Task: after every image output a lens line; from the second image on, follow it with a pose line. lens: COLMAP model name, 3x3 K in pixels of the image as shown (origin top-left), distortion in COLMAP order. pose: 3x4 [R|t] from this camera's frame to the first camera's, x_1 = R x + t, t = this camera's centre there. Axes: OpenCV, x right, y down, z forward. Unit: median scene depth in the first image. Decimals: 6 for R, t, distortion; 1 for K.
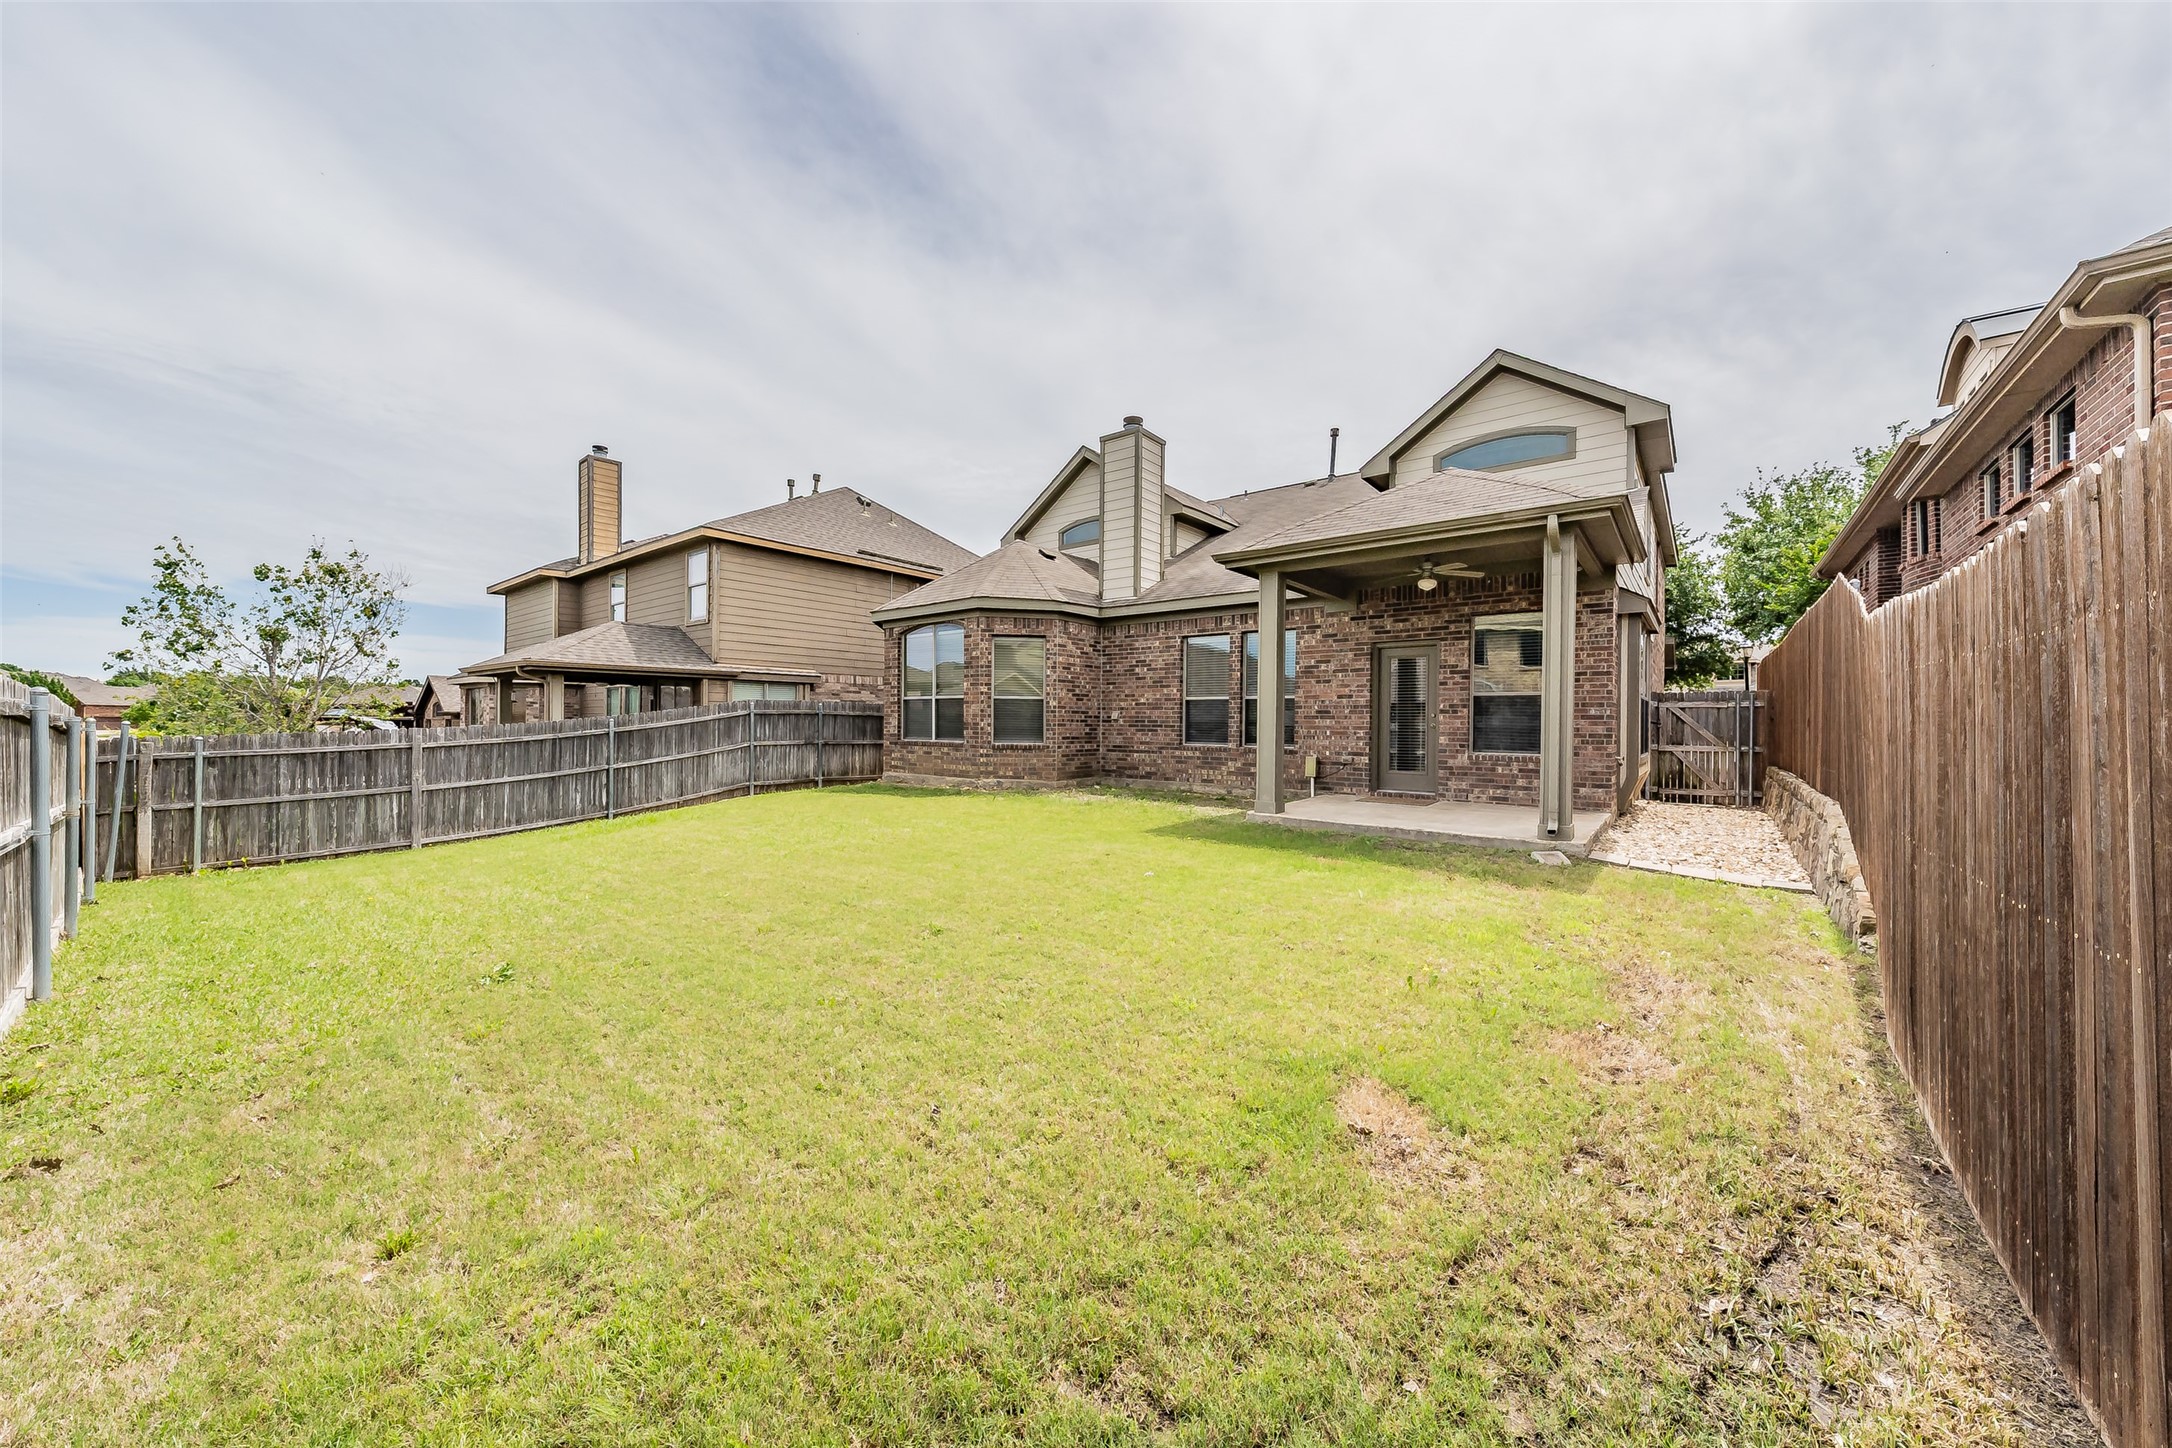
lens RADIAL K [[764.1, 0, 1086.0], [0, 764.1, 724.0], [0, 0, 1]] dist [0.001404, -0.000001]
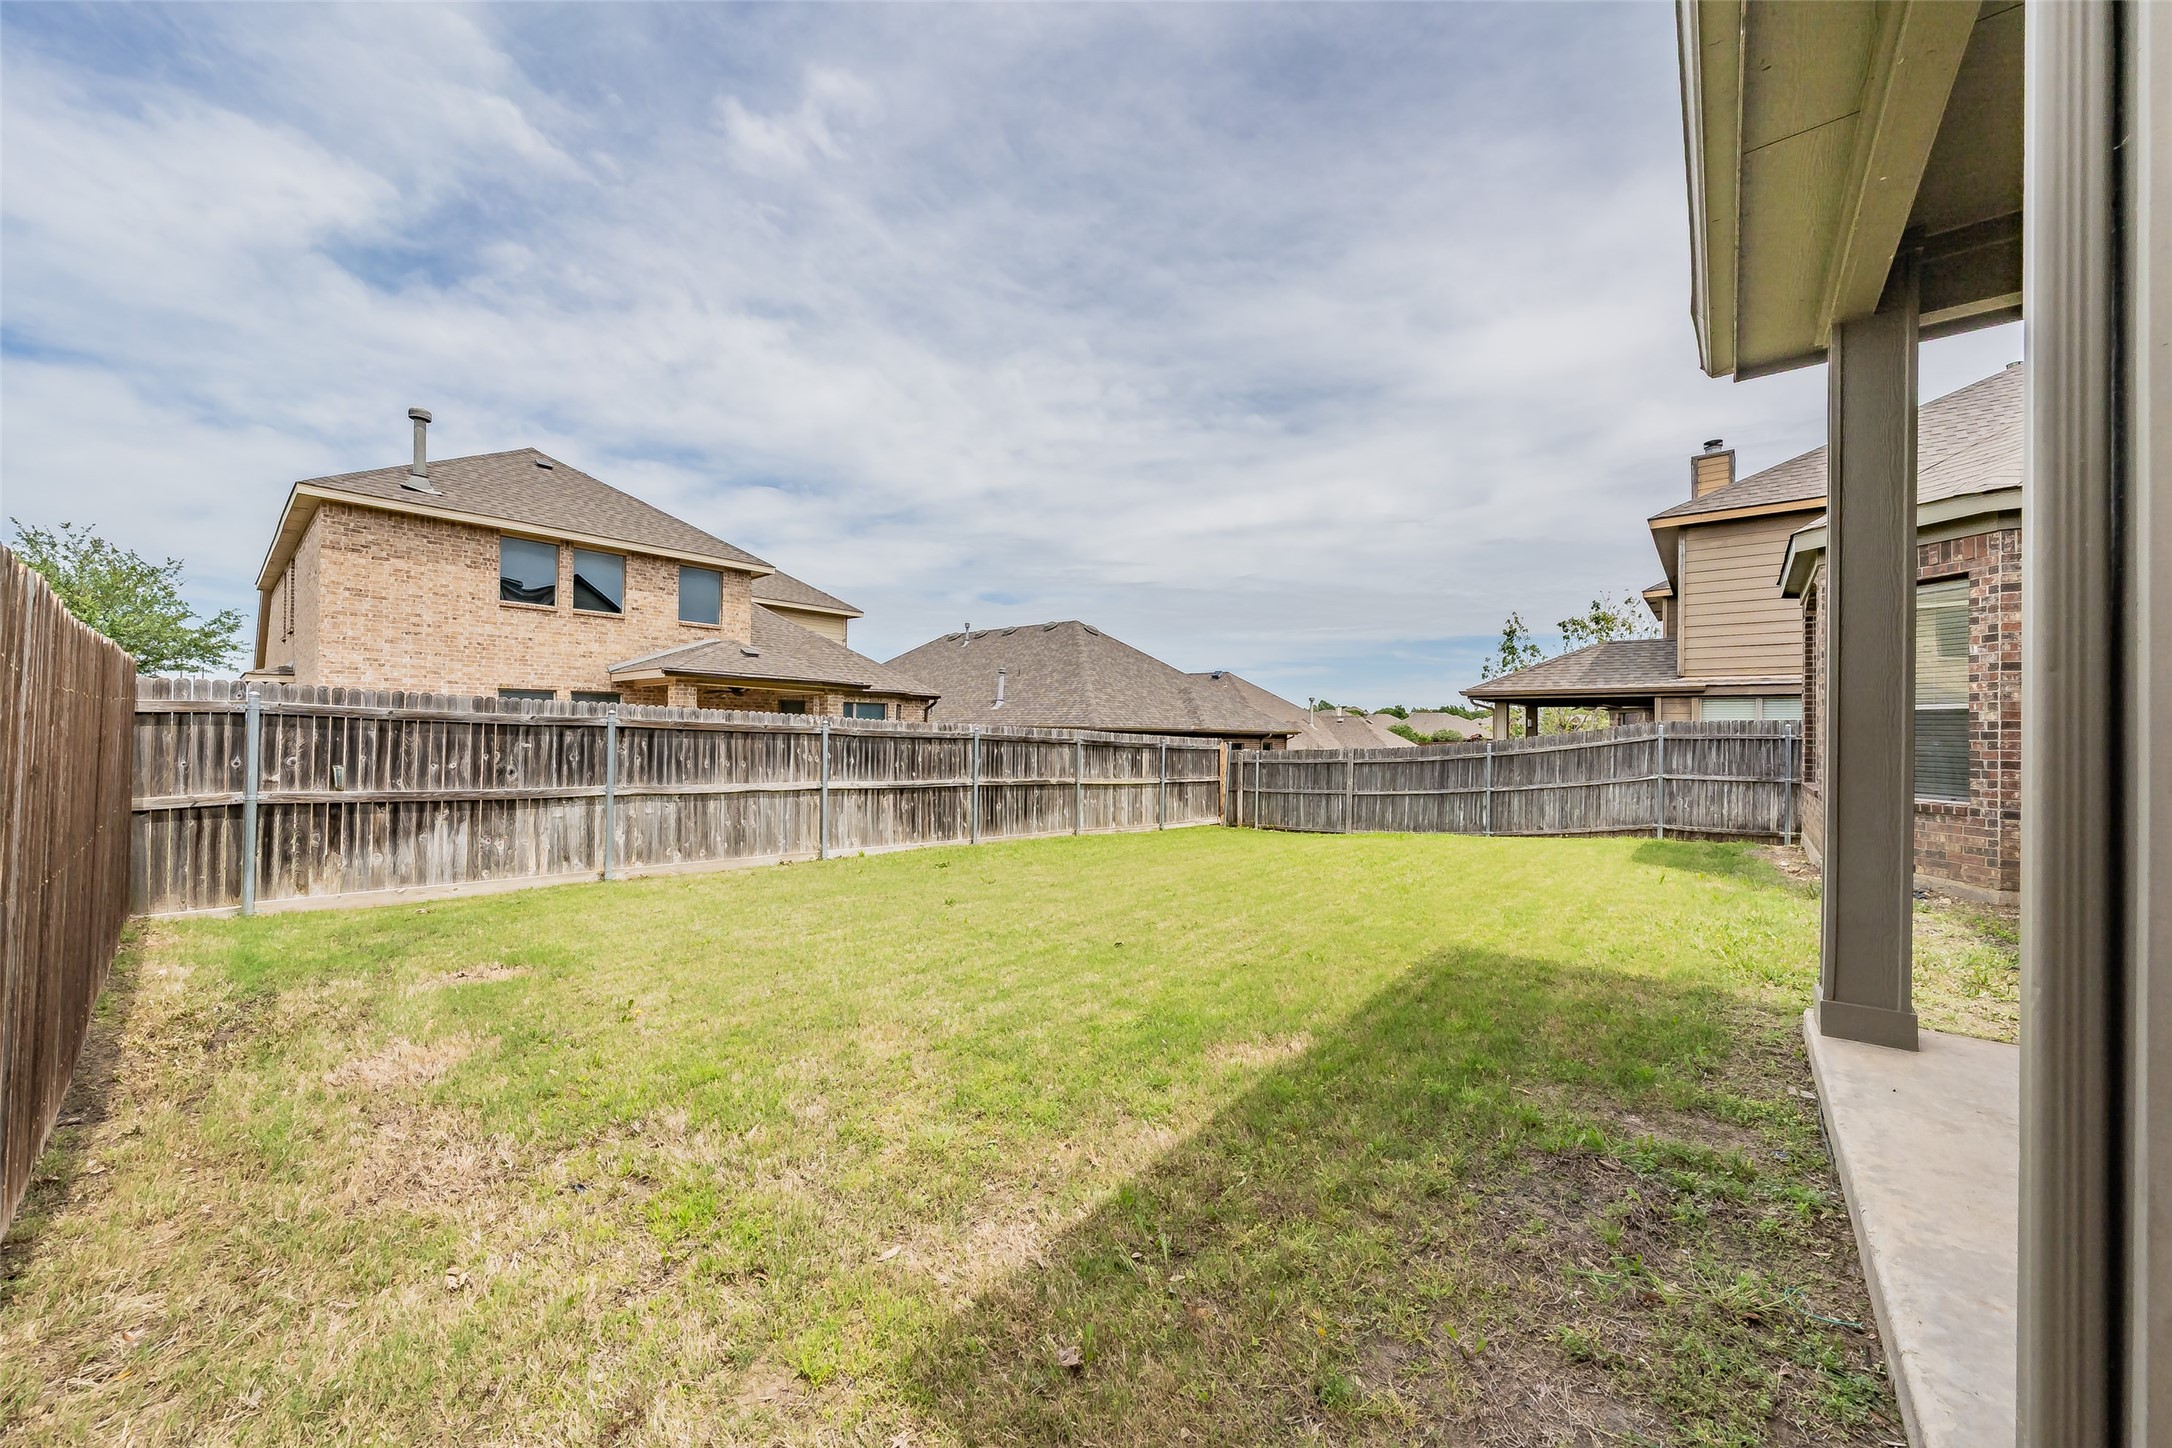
lens RADIAL K [[764.1, 0, 1086.0], [0, 764.1, 724.0], [0, 0, 1]] dist [0.001404, -0.000001]
pose [[-0.011686, -0.018525, -0.999760, 0.396099], [-0.015064, 0.999718, -0.018348, -0.005490], [0.999818, 0.014846, -0.011962, 0.425419]]
